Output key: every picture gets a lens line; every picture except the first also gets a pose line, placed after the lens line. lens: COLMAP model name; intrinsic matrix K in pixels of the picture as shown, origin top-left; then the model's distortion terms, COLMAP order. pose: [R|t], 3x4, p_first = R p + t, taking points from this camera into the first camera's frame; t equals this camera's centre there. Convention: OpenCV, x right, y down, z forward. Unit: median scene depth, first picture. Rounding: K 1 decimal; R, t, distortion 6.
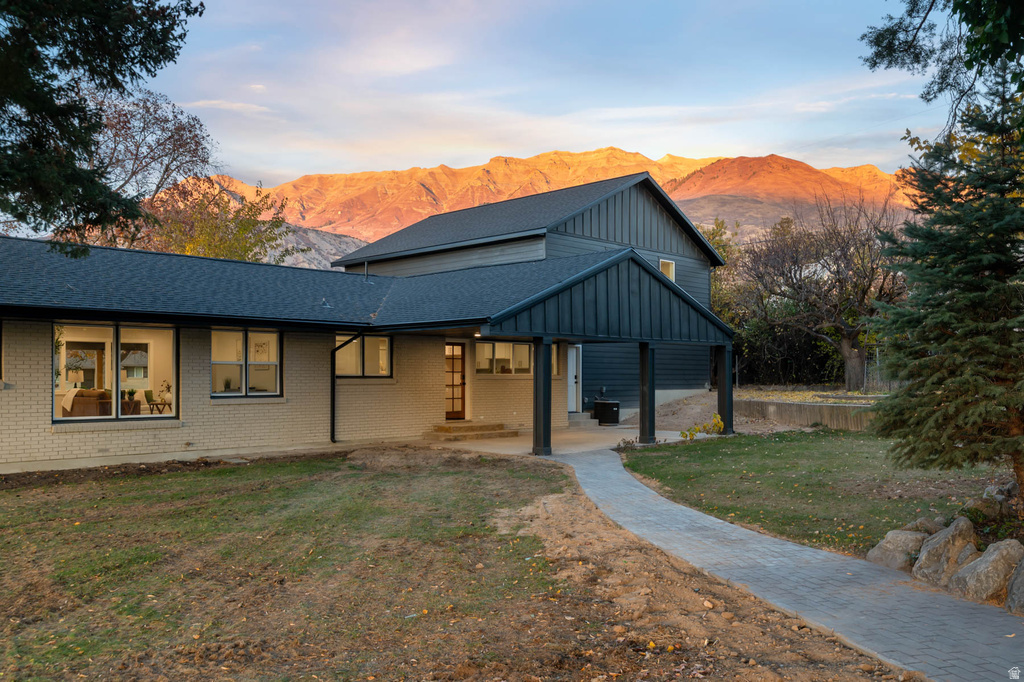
lens RADIAL K [[844.9, 0, 510.7], [0, 844.9, 351.8], [0, 0, 1]] dist [-0.006796, -0.008782]
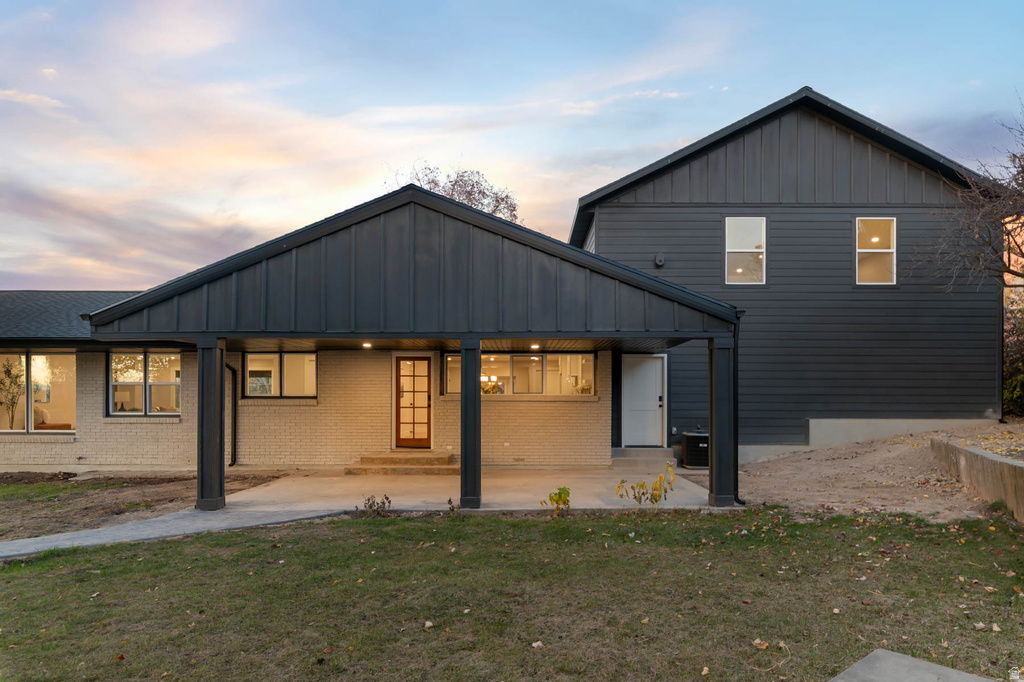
lens RADIAL K [[660.5, 0, 516.1], [0, 660.5, 386.7], [0, 0, 1]] dist [-0.001449, -0.001482]
pose [[0.700255, -0.009584, -0.713829, 0.518629], [0.018051, 0.999828, 0.004284, 0.019536], [0.713665, -0.015885, 0.700307, 0.670577]]
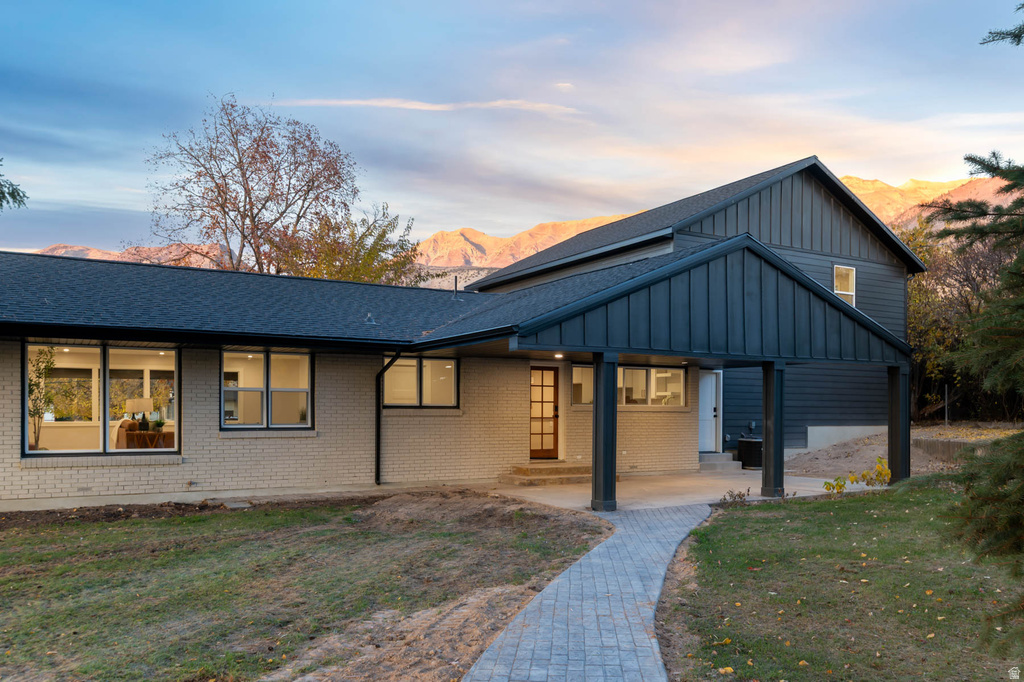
lens RADIAL K [[814.4, 0, 515.7], [0, 814.4, 404.0], [0, 0, 1]] dist [0.005962, -0.002473]
pose [[0.965070, 0.001217, -0.261989, 0.127750], [0.003587, 0.999834, 0.017859, 0.012485], [0.261967, -0.018175, 0.964906, 0.240416]]
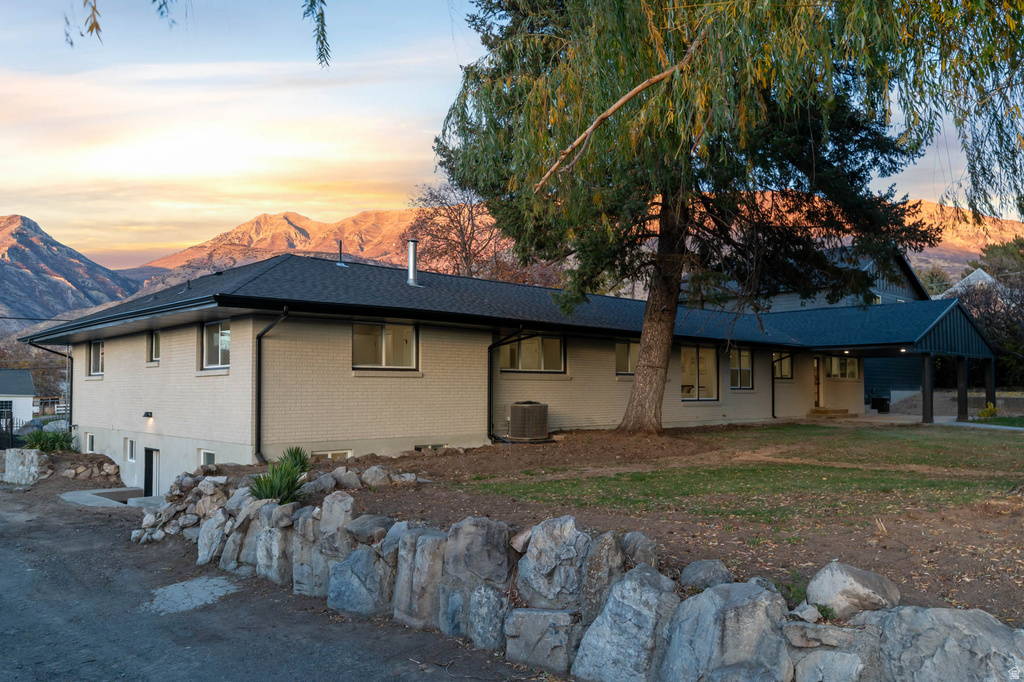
lens RADIAL K [[769.1, 0, 511.8], [0, 769.1, 345.3], [0, 0, 1]] dist [0.001369, -0.000192]
pose [[0.999236, 0.000673, -0.039082, -0.627063], [-0.001905, 0.999502, -0.031483, 0.013877], [0.039042, 0.031533, 0.998740, -0.493232]]
